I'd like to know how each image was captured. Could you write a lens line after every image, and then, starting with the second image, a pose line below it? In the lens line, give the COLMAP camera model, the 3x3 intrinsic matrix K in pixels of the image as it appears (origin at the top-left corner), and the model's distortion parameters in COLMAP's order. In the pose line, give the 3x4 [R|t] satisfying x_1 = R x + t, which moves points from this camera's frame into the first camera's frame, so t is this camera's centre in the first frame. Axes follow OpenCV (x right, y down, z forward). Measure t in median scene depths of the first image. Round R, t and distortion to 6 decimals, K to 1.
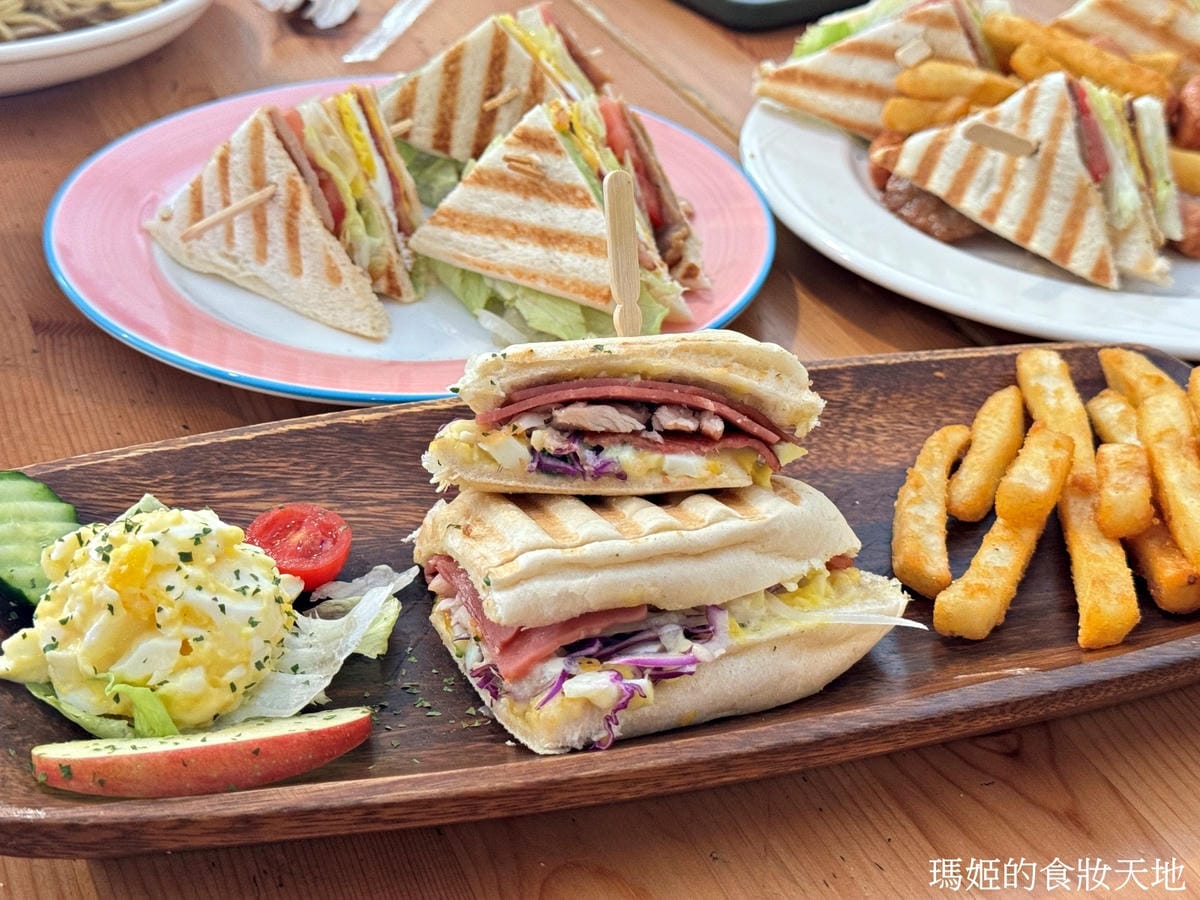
lens RADIAL K [[1752.9, 0, 598.1], [0, 1752.9, 426.9], [0, 0, 1]] dist [0.243401, 0.000000]
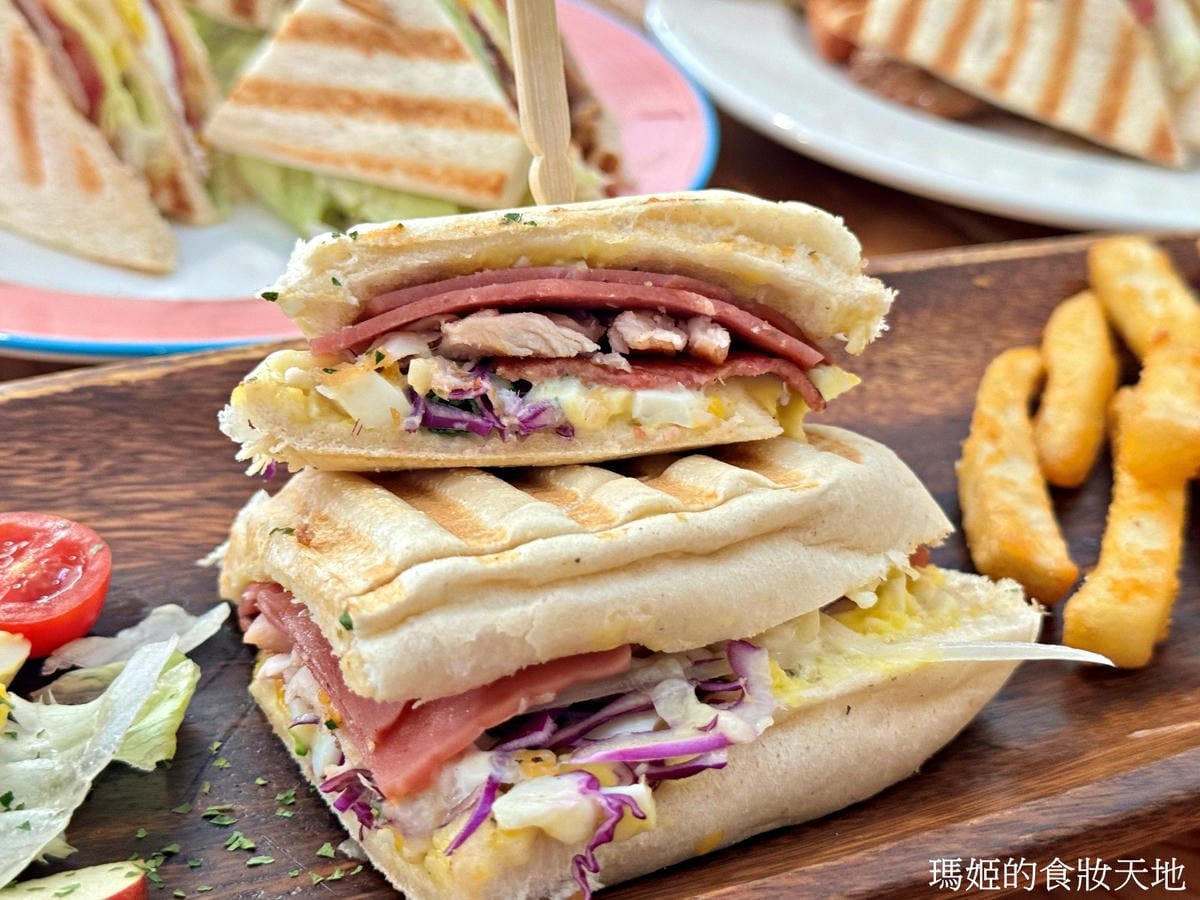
lens RADIAL K [[1701.3, 0, 570.7], [0, 1701.3, 425.0], [0, 0, 1]] dist [0.159001, 0.000000]
pose [[0.995563, -0.051237, 0.078922, -0.028441], [0.052416, 0.998542, -0.012939, 0.032118], [-0.078144, 0.017018, 0.996797, 0.409155]]
